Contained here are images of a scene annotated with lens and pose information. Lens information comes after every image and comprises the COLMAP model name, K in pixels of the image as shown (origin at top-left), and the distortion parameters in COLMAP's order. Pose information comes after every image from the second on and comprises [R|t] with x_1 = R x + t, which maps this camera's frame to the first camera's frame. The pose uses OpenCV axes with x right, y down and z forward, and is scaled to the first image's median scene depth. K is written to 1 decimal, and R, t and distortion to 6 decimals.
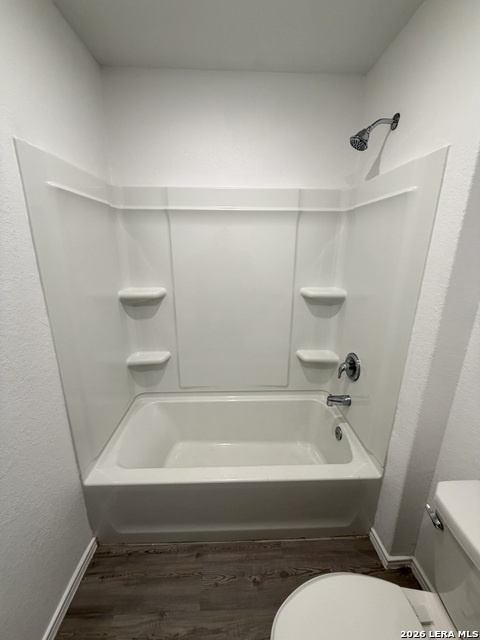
lens RADIAL K [[255.5, 0, 239.1], [0, 255.5, 318.8], [0, 0, 1]] dist [-0.000168, 0.000039]
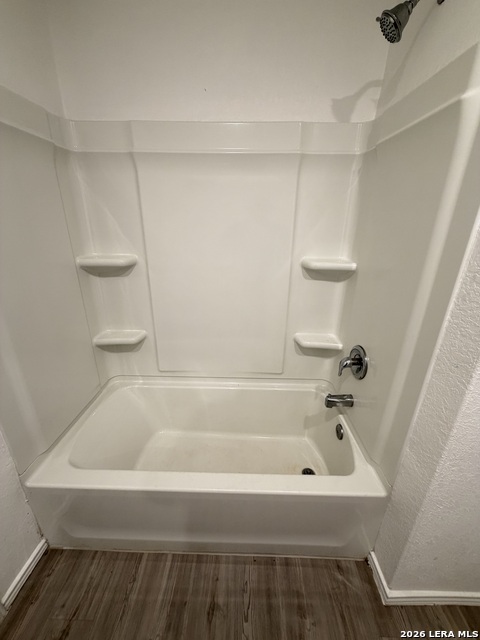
lens RADIAL K [[255.5, 0, 239.1], [0, 255.5, 318.8], [0, 0, 1]] dist [-0.000168, 0.000039]
pose [[0.998925, 0.022792, -0.040369, 0.087261], [-0.019228, 0.996059, 0.086585, 0.010681], [0.042183, -0.085715, 0.995426, 0.180005]]
